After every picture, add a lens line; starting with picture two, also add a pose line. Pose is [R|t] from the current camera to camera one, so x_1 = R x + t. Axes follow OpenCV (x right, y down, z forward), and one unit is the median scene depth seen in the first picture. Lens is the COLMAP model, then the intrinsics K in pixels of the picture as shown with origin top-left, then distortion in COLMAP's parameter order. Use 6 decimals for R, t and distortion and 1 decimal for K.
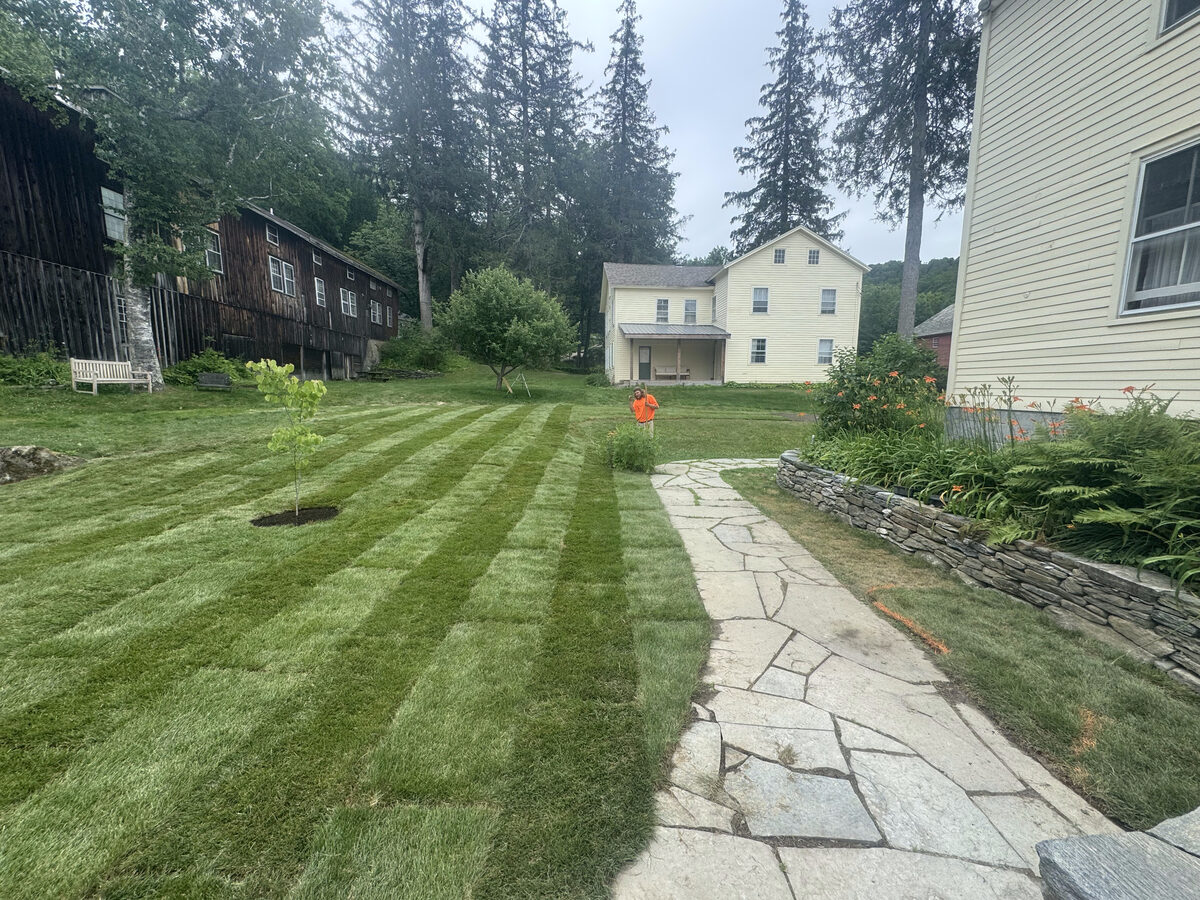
lens RADIAL K [[473.8, 0, 600.0], [0, 473.8, 450.0], [0, 0, 1]] dist [-0.000027, -0.000084]
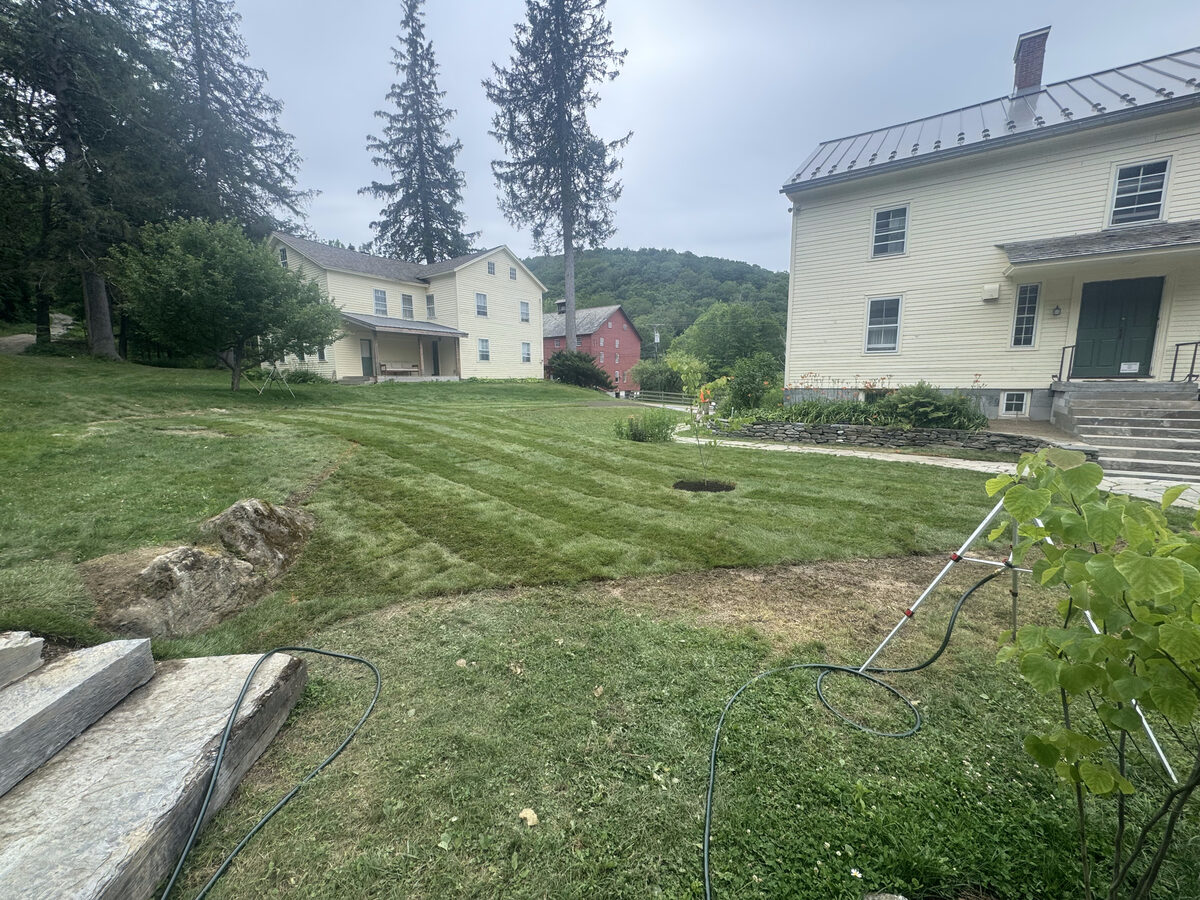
lens RADIAL K [[473.8, 0, 600.0], [0, 473.8, 450.0], [0, 0, 1]] dist [-0.000027, -0.000084]
pose [[0.615413, -0.124882, 0.778249, -0.373423], [0.117503, 0.990871, 0.066083, -0.014609], [-0.779397, 0.050778, 0.624470, 0.088394]]
